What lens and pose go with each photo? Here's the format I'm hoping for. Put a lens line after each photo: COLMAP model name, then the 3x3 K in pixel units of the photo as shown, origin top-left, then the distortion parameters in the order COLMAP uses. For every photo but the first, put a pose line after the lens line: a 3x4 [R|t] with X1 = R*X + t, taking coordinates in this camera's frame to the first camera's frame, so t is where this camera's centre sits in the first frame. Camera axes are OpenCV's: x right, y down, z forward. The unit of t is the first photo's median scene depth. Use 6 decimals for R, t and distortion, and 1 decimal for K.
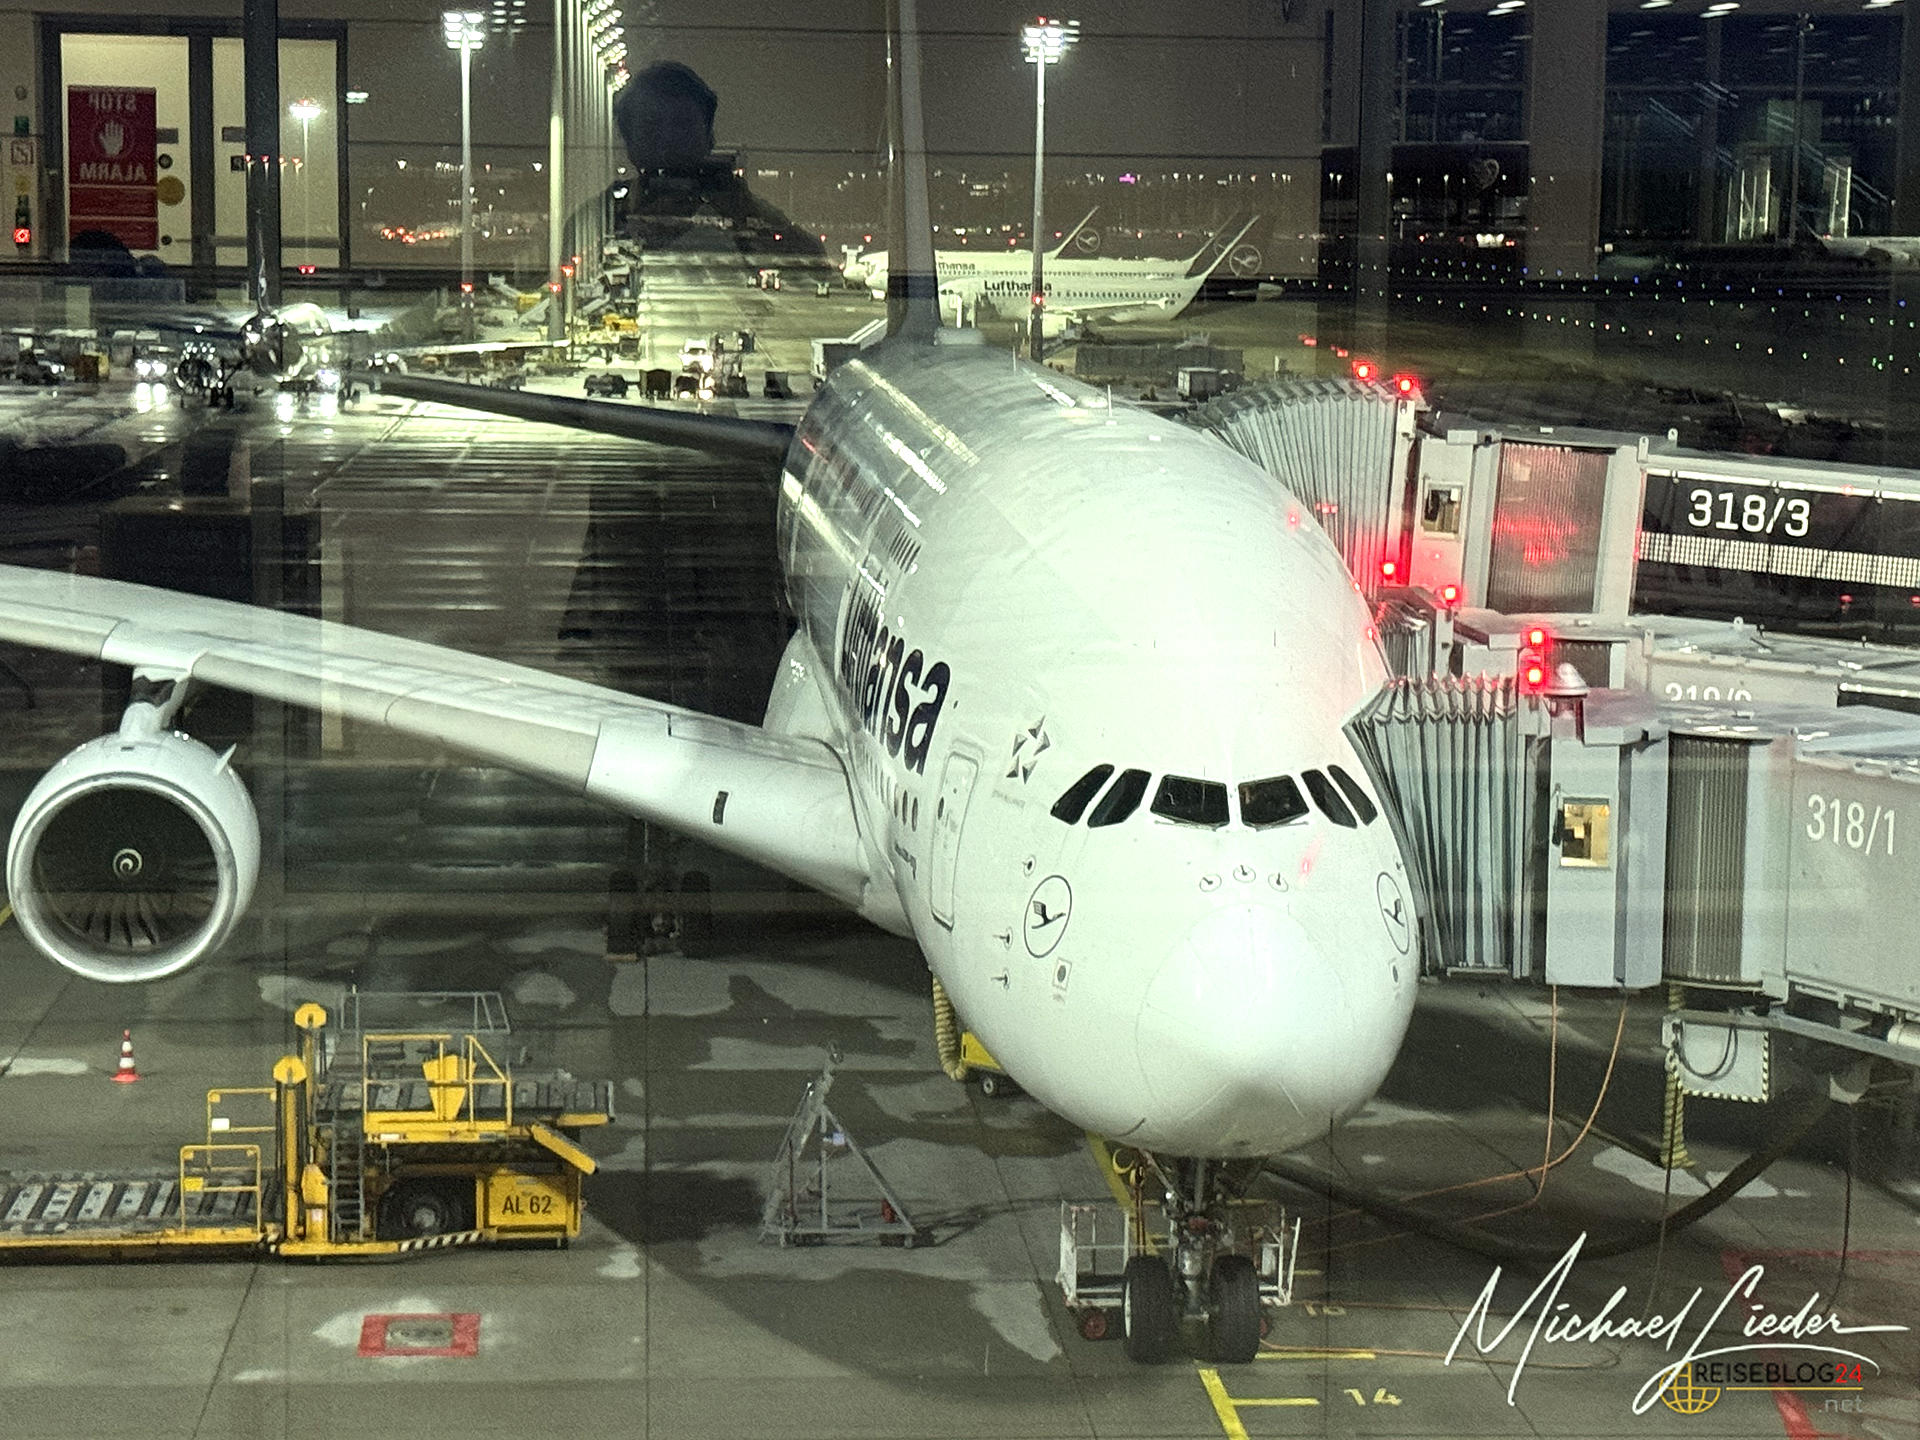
lens RADIAL K [[4299.1, 0, 958.7], [0, 4299.1, 712.7], [0, 0, 1]] dist [0.160830, 0.000000]
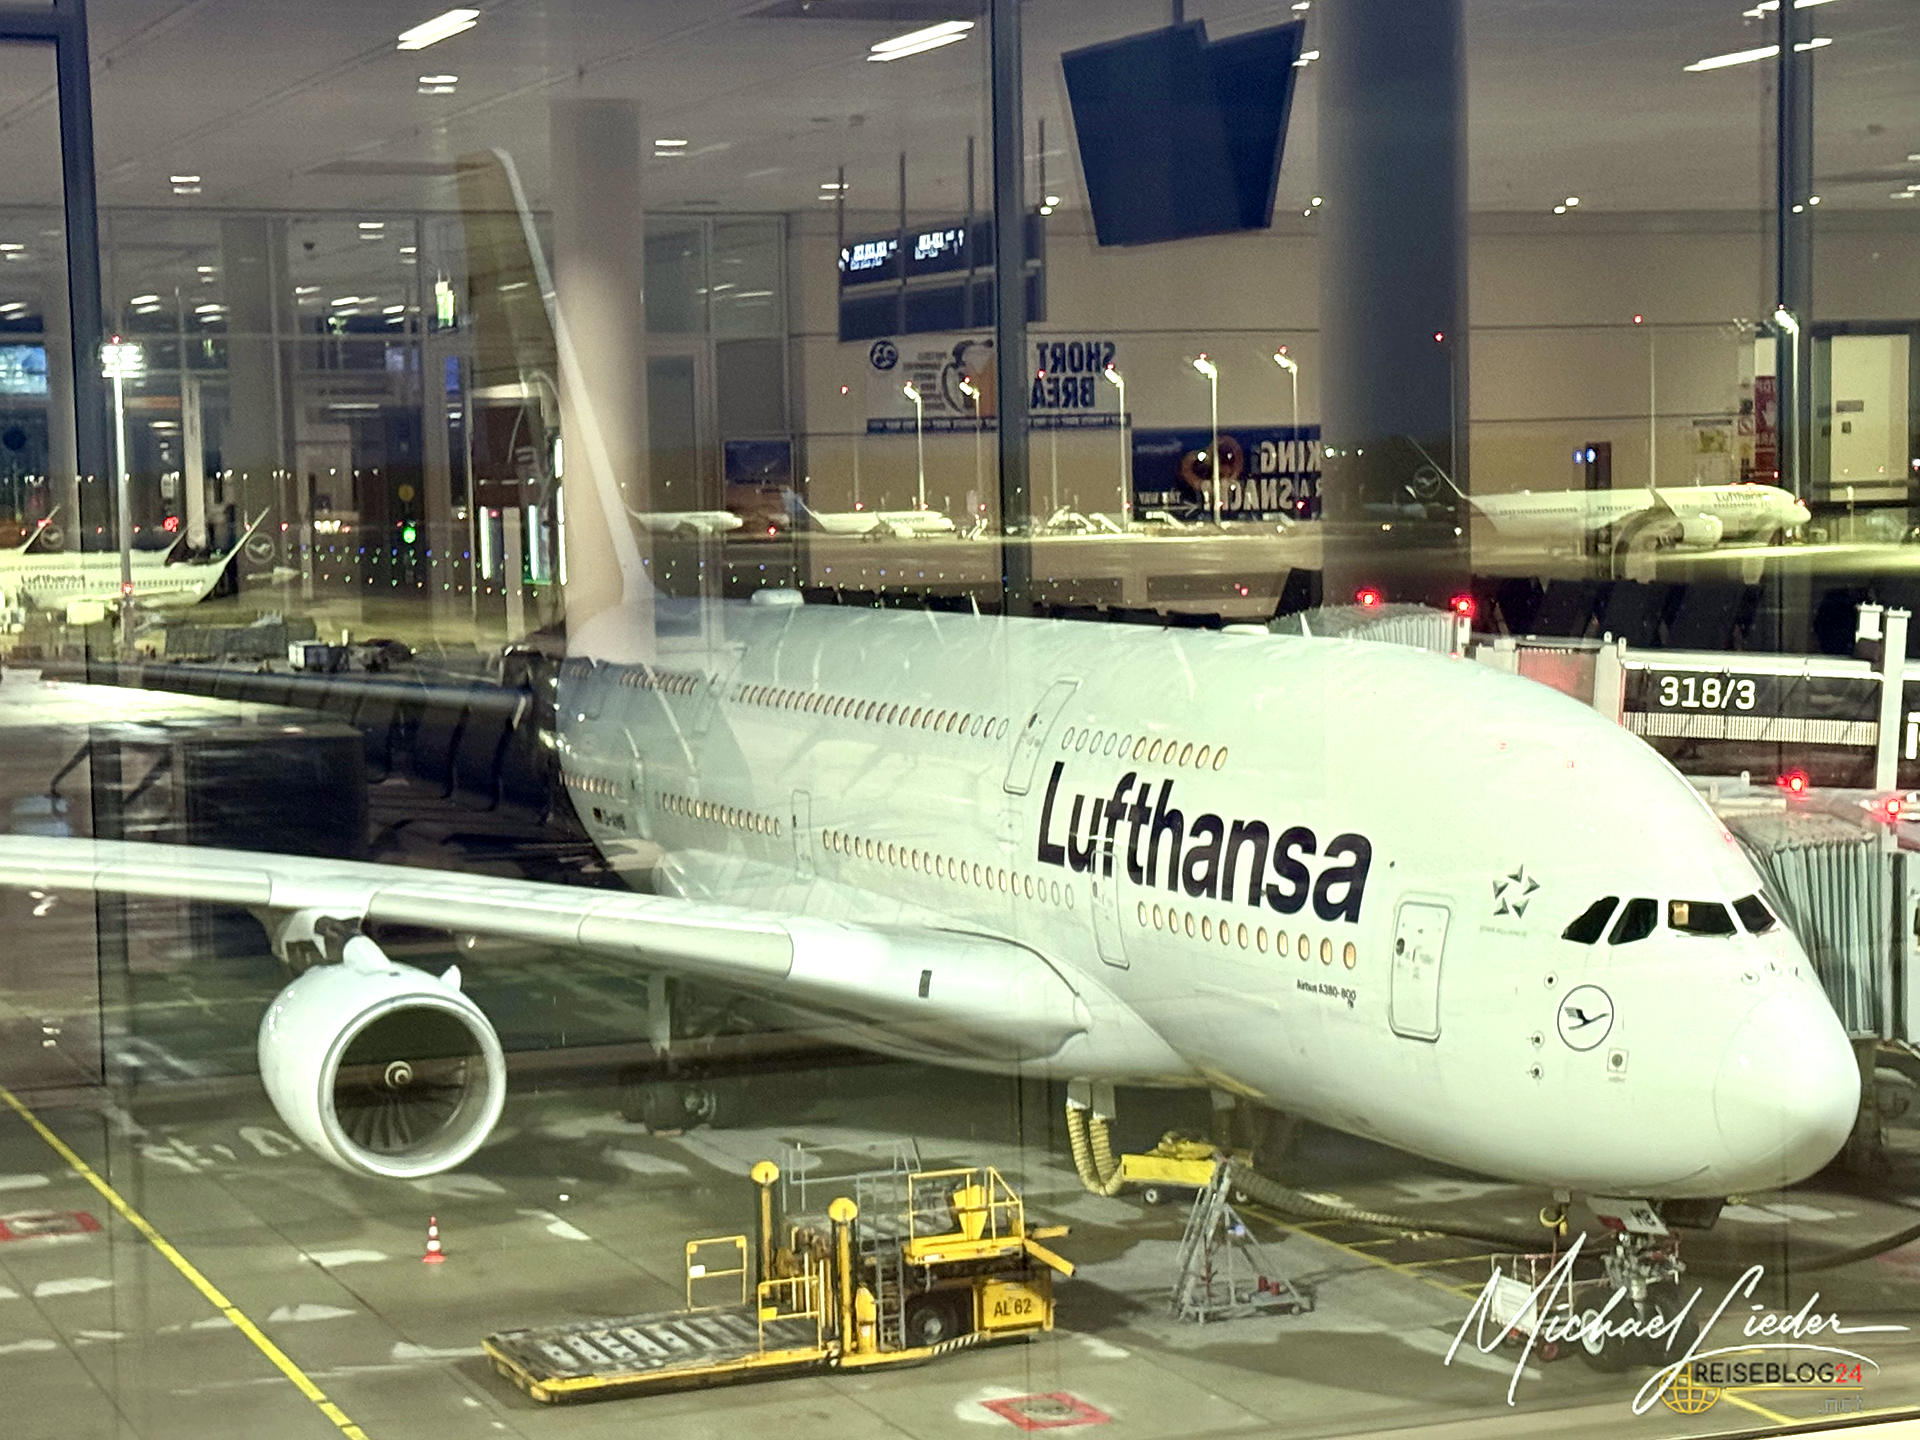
lens RADIAL K [[3844.3, 0, 956.9], [0, 3844.3, 733.6], [0, 0, 1]] dist [0.141688, 0.000000]
pose [[0.952266, -0.055226, 0.300231, -0.429702], [0.071686, 0.996453, -0.044079, 0.000571], [-0.296732, 0.063498, 0.952847, -0.032866]]
